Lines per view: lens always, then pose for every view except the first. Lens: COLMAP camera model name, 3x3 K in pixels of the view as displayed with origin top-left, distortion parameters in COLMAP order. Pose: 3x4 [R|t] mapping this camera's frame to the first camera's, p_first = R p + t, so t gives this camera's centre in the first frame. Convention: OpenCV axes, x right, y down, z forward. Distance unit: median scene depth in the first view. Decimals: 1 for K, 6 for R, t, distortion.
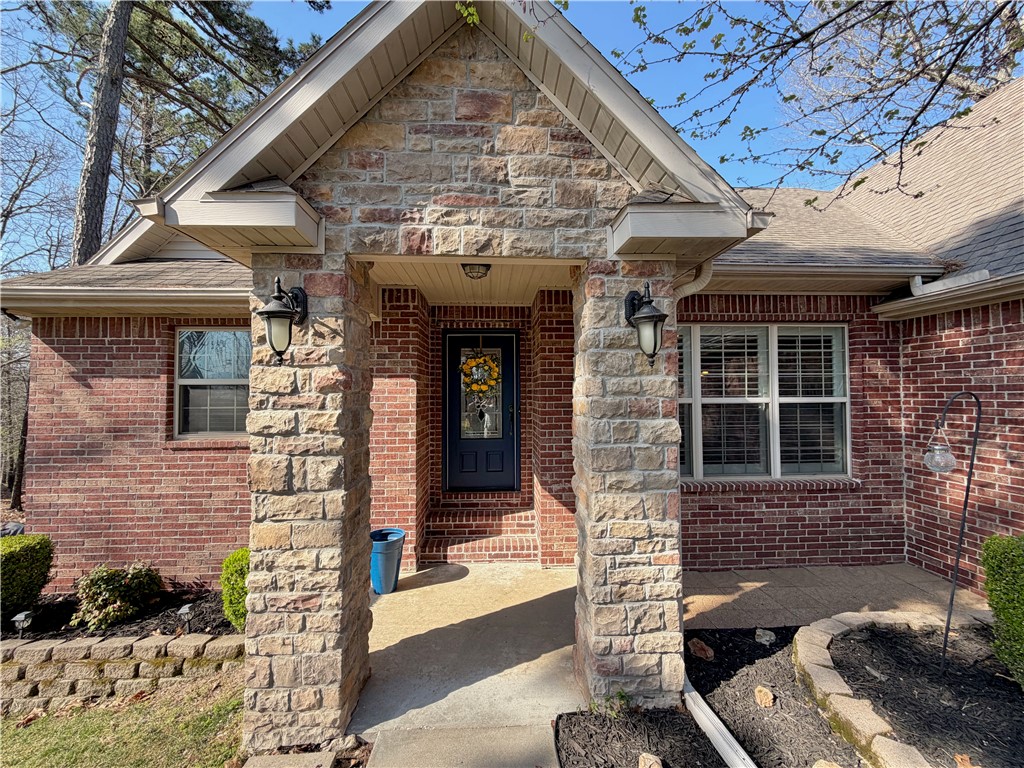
lens RADIAL K [[409.7, 0, 511.6], [0, 409.7, 384.1], [0, 0, 1]] dist [-0.000836, 0.000712]
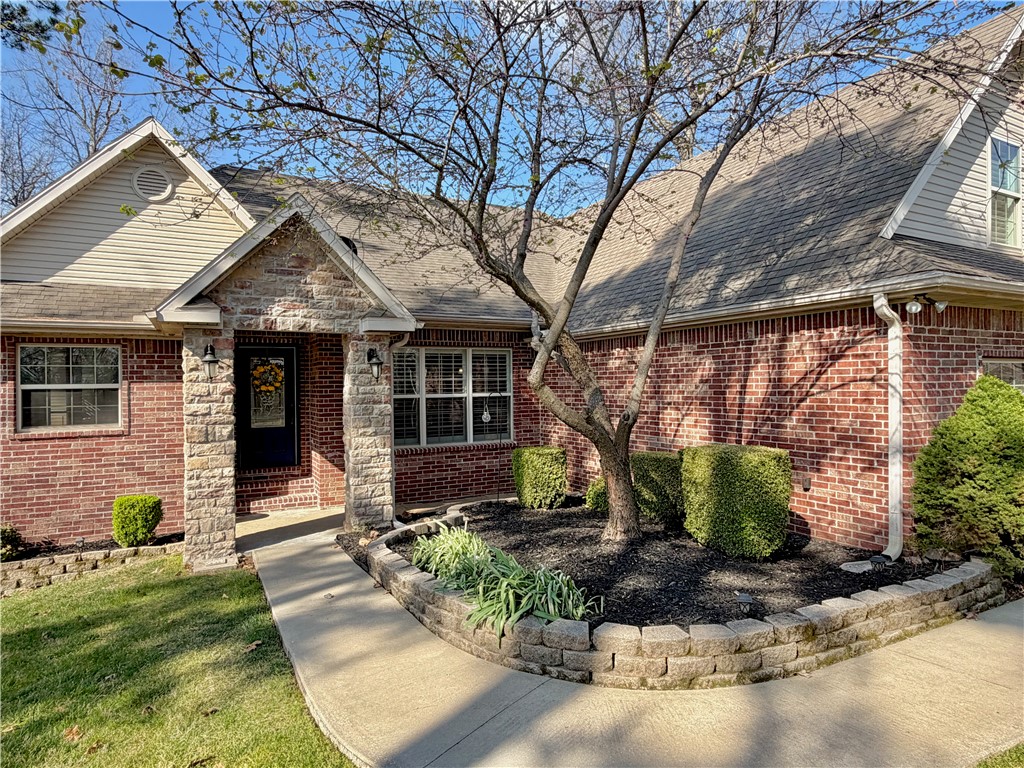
lens RADIAL K [[609.5, 0, 515.5], [0, 609.5, 382.6], [0, 0, 1]] dist [-0.004806, 0.001842]
pose [[0.904359, -0.004503, 0.426749, -0.336634], [-0.002691, 0.999864, 0.016255, -0.075594], [-0.426764, -0.015849, 0.904224, -1.921100]]
